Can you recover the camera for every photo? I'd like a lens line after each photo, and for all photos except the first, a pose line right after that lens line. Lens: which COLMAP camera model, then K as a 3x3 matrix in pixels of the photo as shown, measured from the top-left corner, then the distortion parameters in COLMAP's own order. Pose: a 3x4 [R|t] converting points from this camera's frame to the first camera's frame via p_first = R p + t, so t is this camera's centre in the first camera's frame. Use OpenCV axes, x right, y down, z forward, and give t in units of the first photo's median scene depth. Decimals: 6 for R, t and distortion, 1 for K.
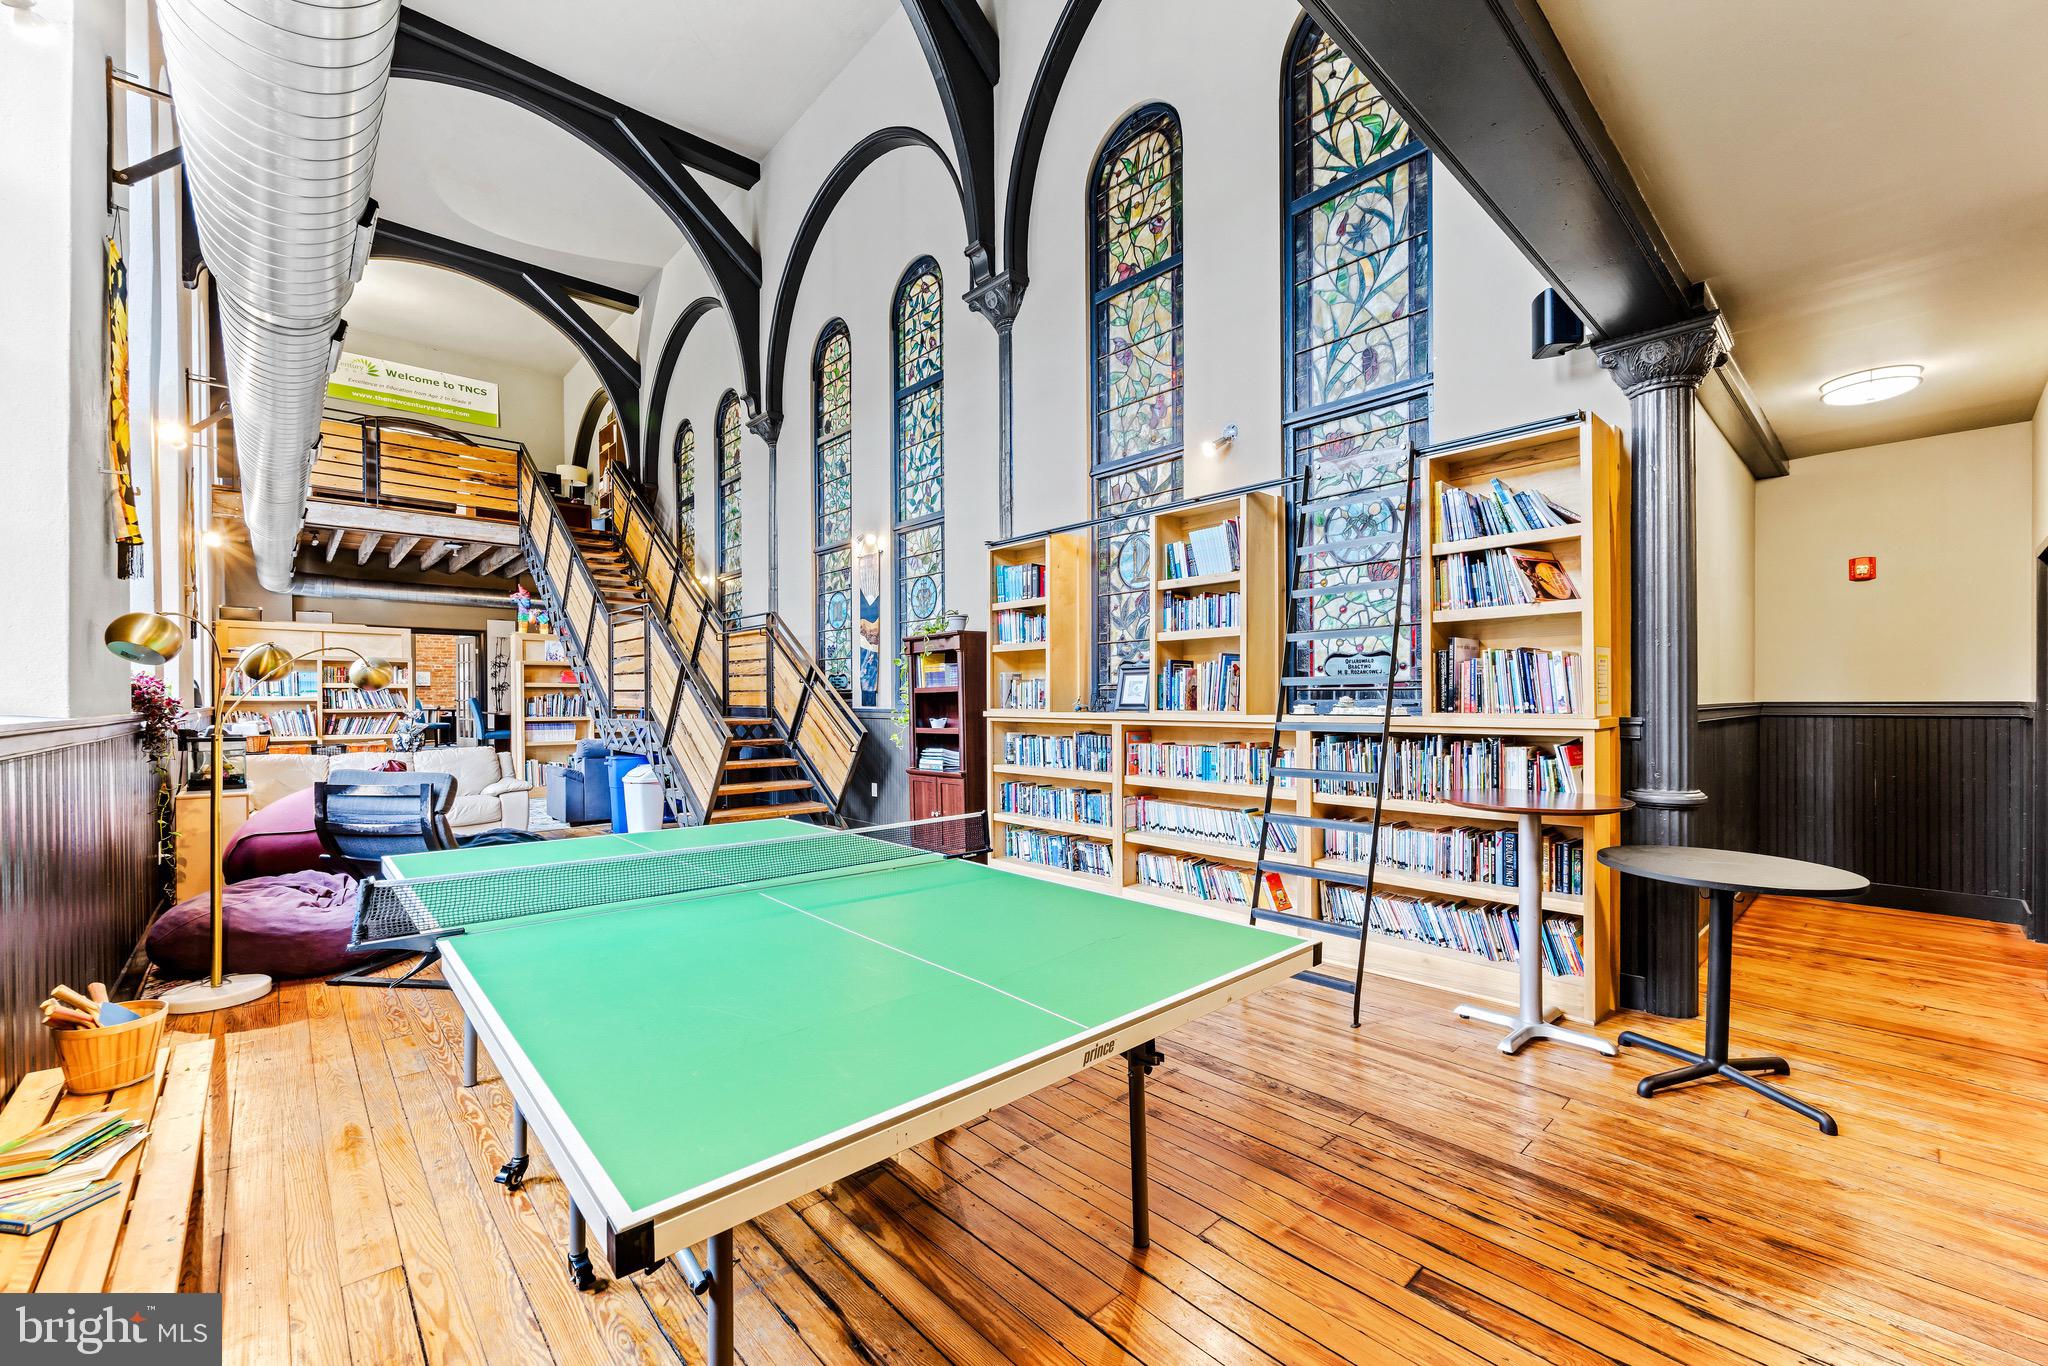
lens RADIAL K [[818.5, 0, 1027.3], [0, 818.5, 694.6], [0, 0, 1]] dist [-0.008960, 0.000044]
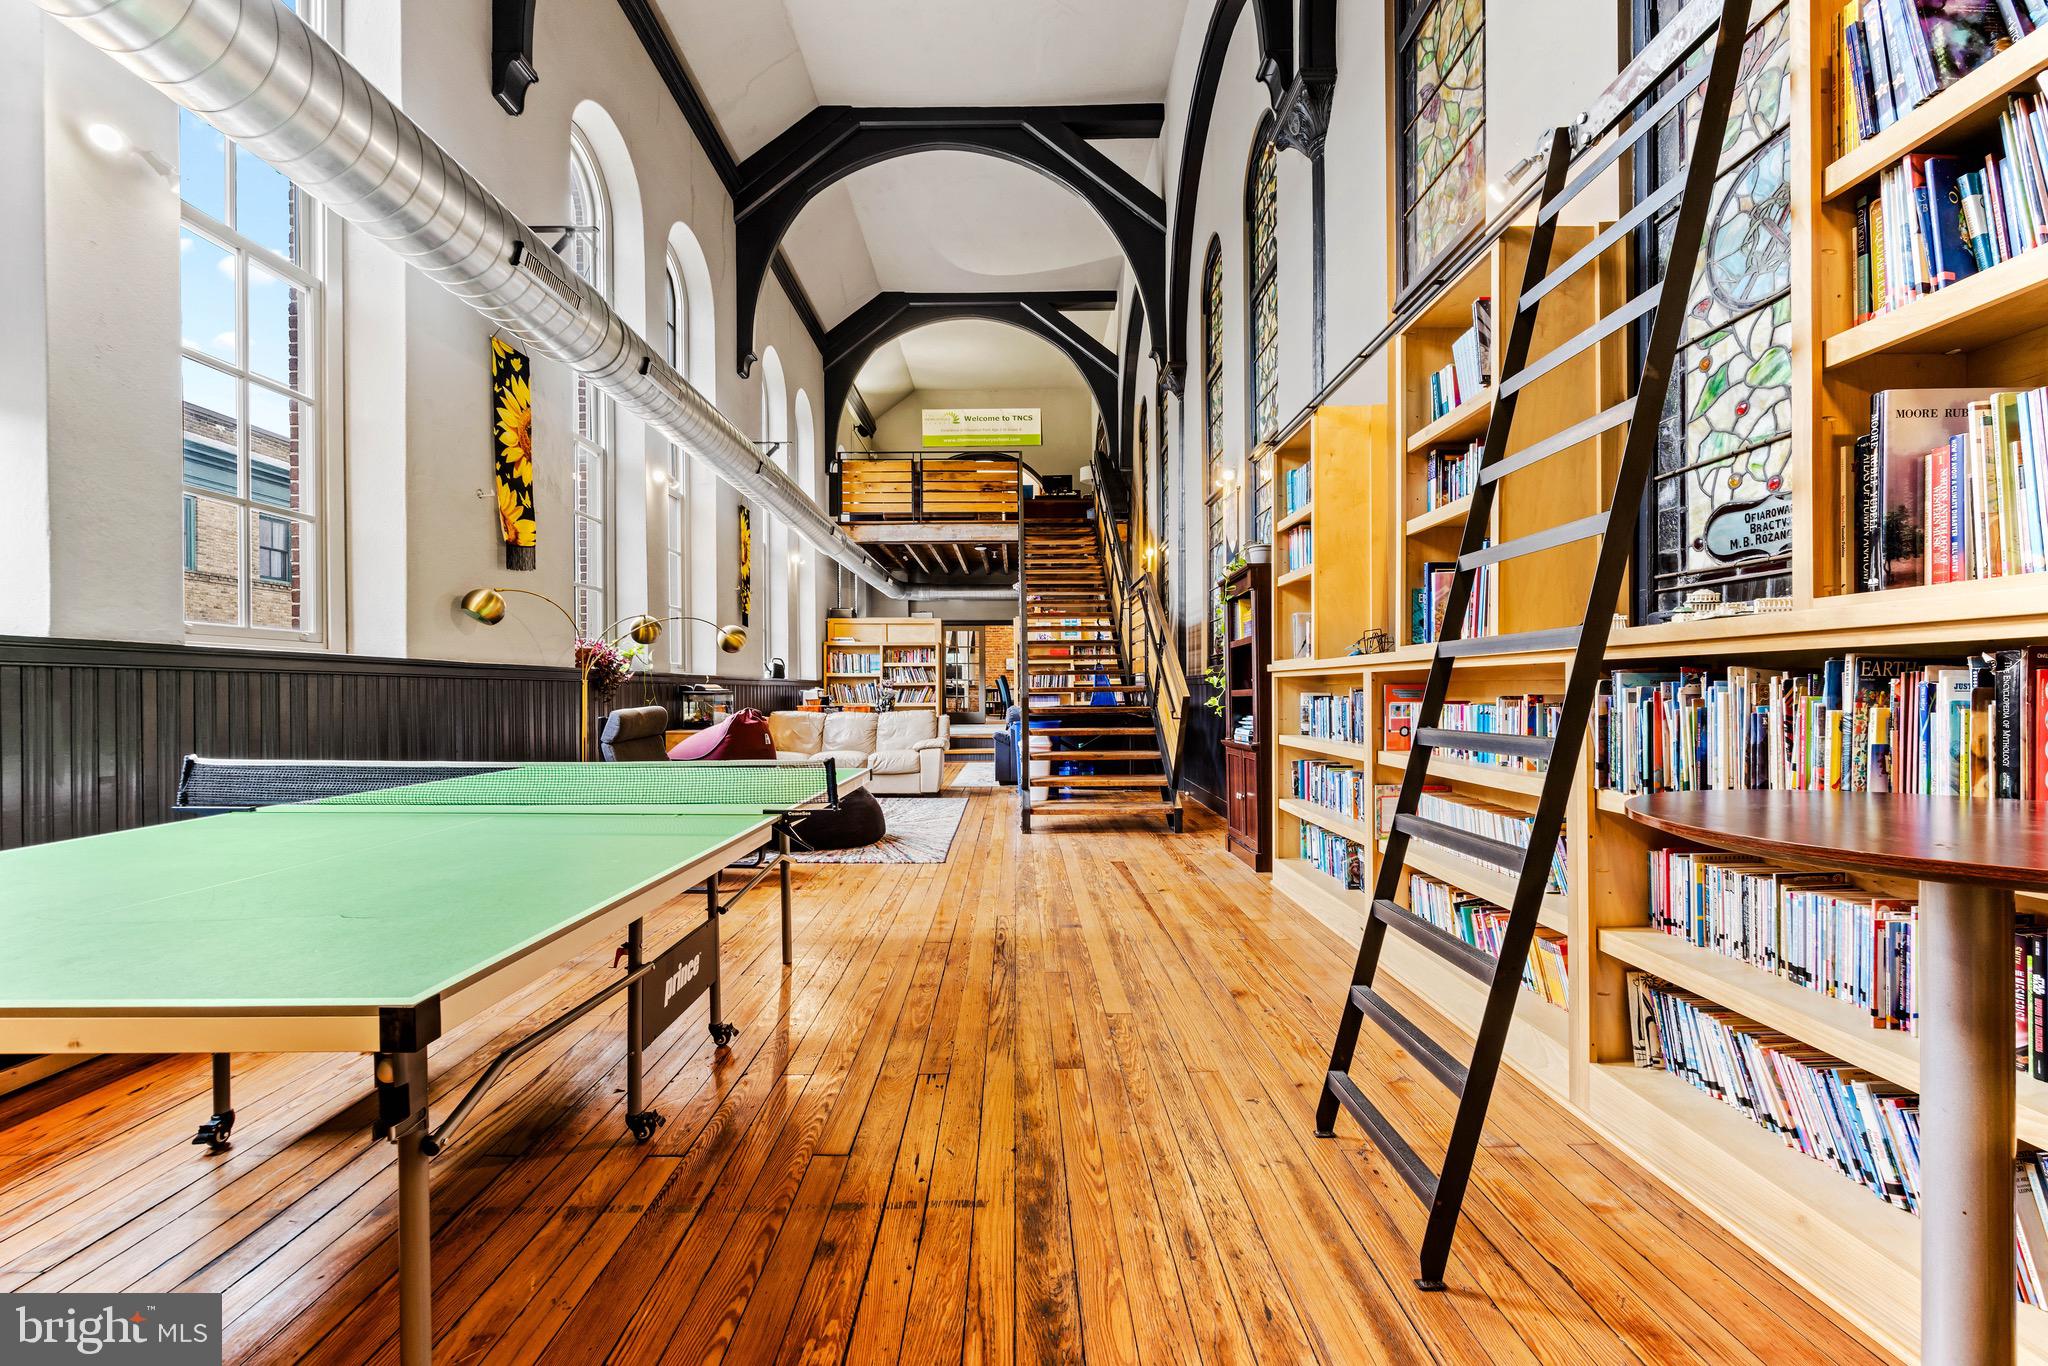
lens RADIAL K [[818.5, 0, 1021.5], [0, 818.5, 691.8], [0, 0, 1]] dist [-0.008960, 0.000044]
pose [[0.739549, -0.000066, -0.673103, 0.288028], [0.007164, 0.999944, 0.007773, 0.037340], [0.673065, -0.010571, 0.739508, 0.275909]]
